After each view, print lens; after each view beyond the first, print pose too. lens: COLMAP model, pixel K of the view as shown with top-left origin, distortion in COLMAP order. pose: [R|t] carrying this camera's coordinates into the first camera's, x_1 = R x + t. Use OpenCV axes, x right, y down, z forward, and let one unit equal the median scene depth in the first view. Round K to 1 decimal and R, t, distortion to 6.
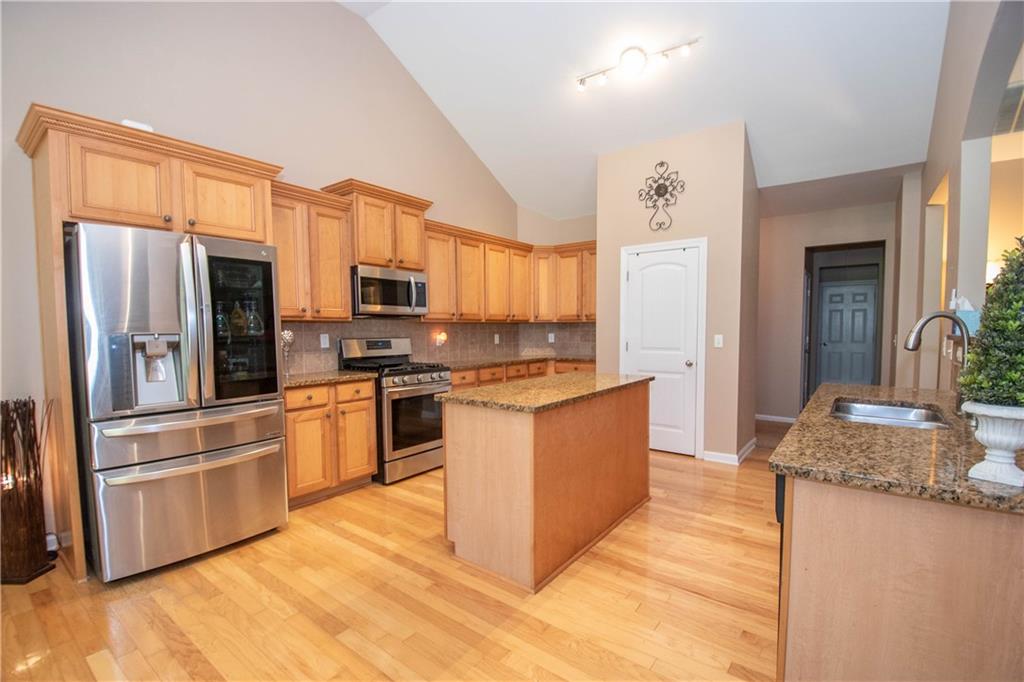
lens RADIAL K [[455.6, 0, 509.7], [0, 455.6, 356.8], [0, 0, 1]] dist [-0.018820, -0.000271]
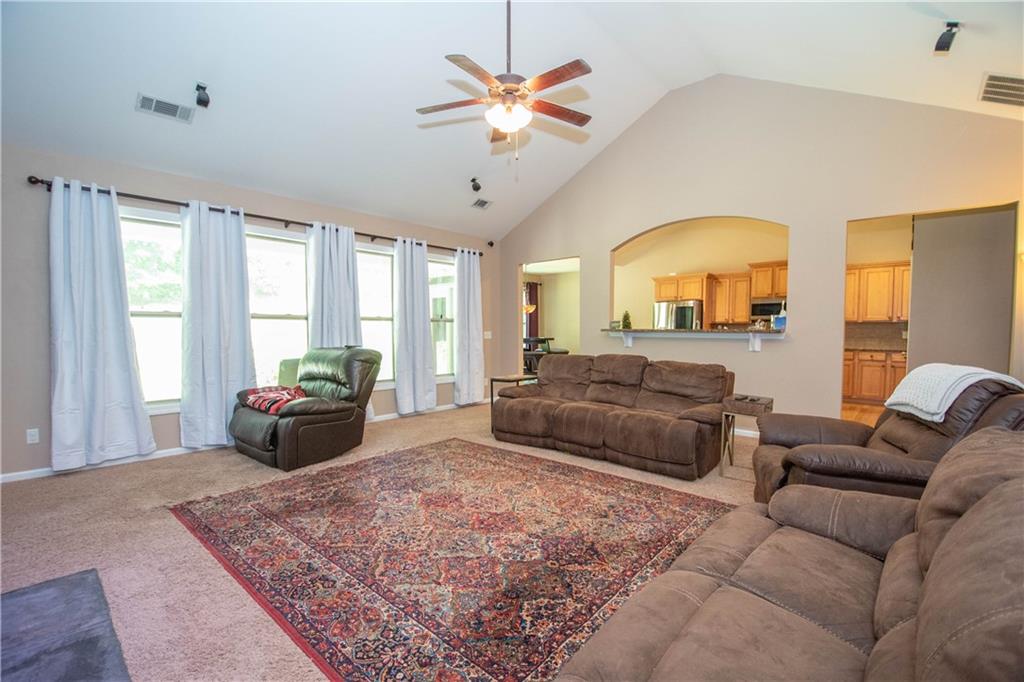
lens RADIAL K [[447.8, 0, 513.0], [0, 447.8, 348.4], [0, 0, 1]] dist [0.001945, -0.017227]
pose [[-0.081456, 0.048481, -0.995497, 1.814569], [-0.063833, 0.996512, 0.053753, 0.003330], [0.994631, 0.067924, -0.078077, -0.015382]]
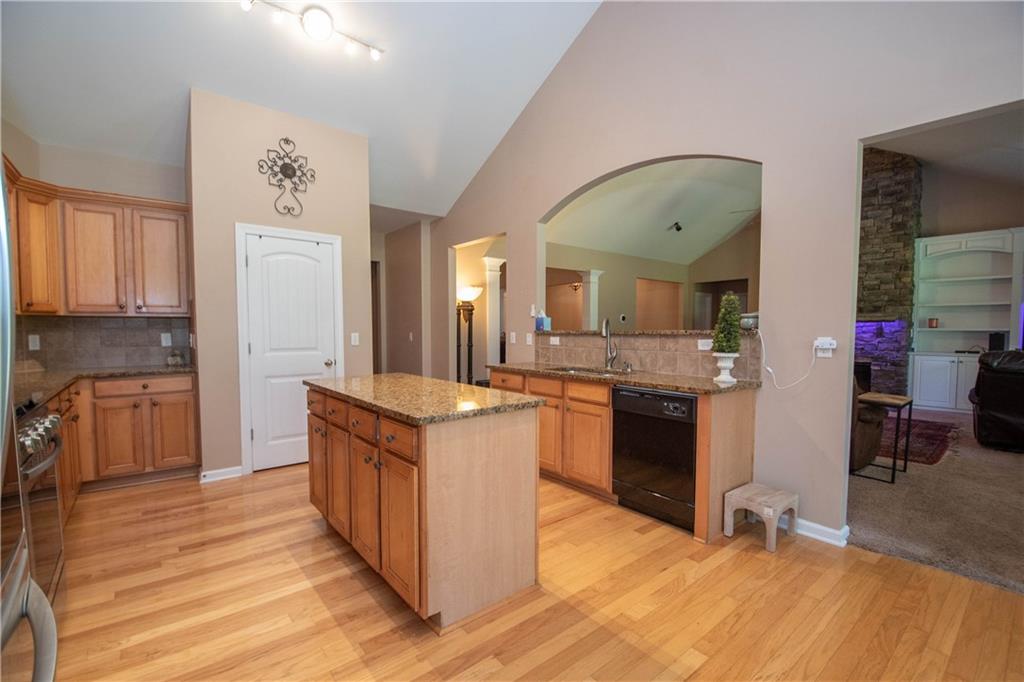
lens RADIAL K [[450.4, 0, 513.9], [0, 450.4, 350.9], [0, 0, 1]] dist [0.010185, -0.019001]
pose [[0.218930, -0.043845, 0.974755, -0.469996], [0.060311, 0.997688, 0.031331, -0.017415], [-0.973875, 0.051930, 0.221068, 0.416924]]
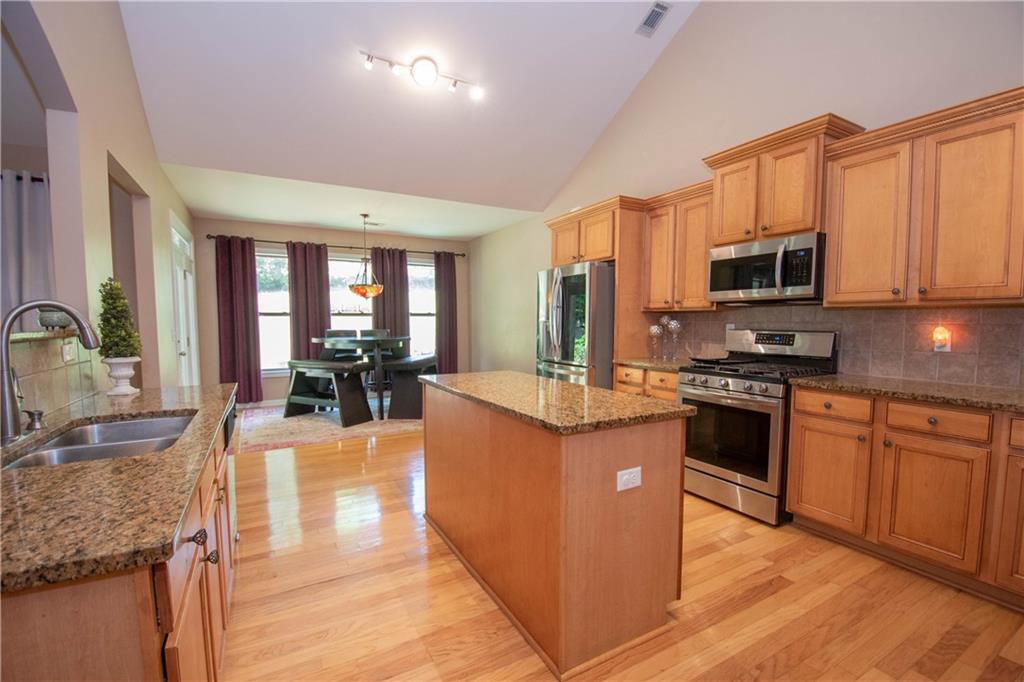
lens RADIAL K [[450.4, 0, 513.9], [0, 450.4, 350.9], [0, 0, 1]] dist [0.010185, -0.019001]
pose [[-0.397276, 0.068459, -0.915142, 0.589775], [-0.052849, 0.993852, 0.097289, -0.057594], [0.916176, 0.087015, -0.391216, 0.890687]]
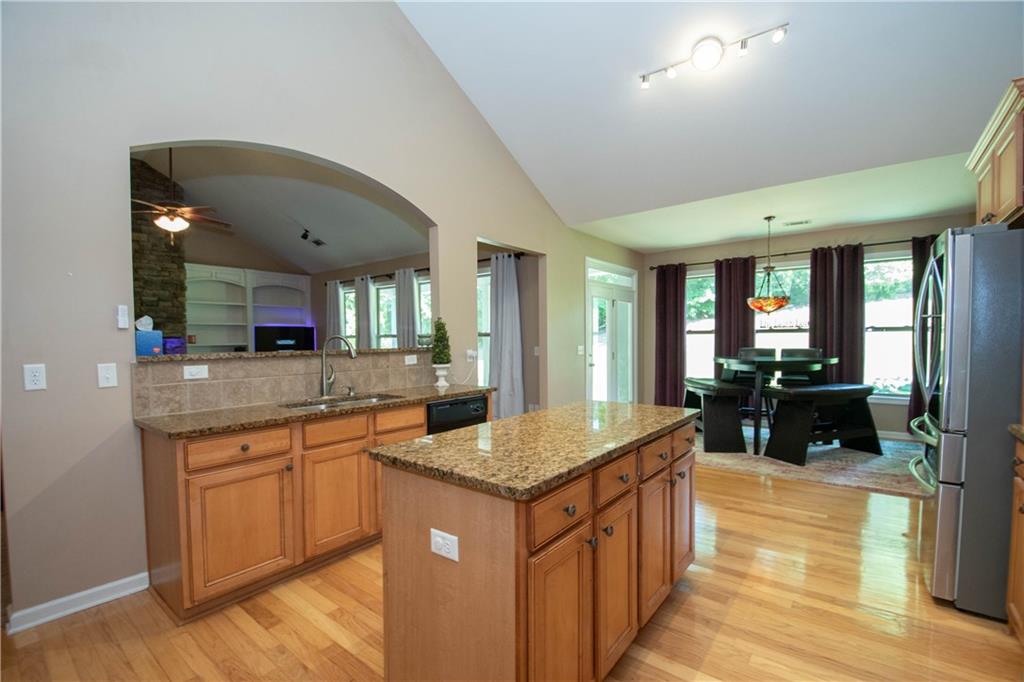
lens RADIAL K [[450.4, 0, 513.9], [0, 450.4, 350.9], [0, 0, 1]] dist [0.010185, -0.019001]
pose [[-0.999860, 0.013855, 0.009357, 0.129472], [0.014650, 0.995739, 0.091050, -0.079468], [-0.008056, 0.091174, -0.995802, 1.152282]]
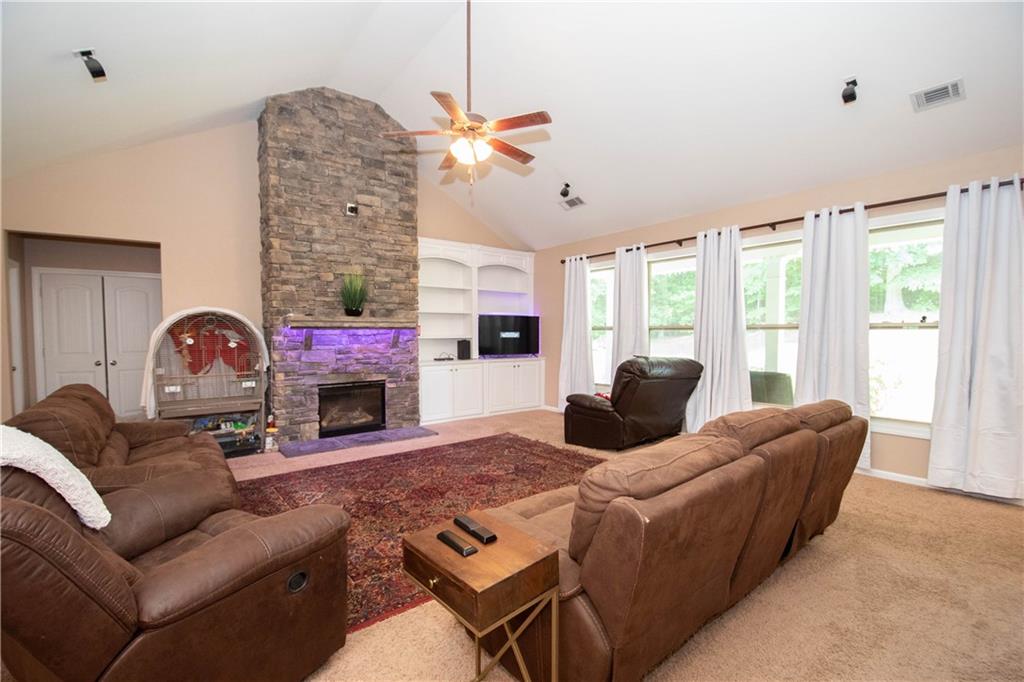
lens RADIAL K [[444.4, 0, 512.0], [0, 444.4, 354.1], [0, 0, 1]] dist [0.012647, -0.021224]
pose [[-0.966813, -0.007101, 0.255386, 0.796656], [0.021278, 0.993903, 0.108187, -0.053744], [-0.254597, 0.110031, -0.960767, 0.671879]]
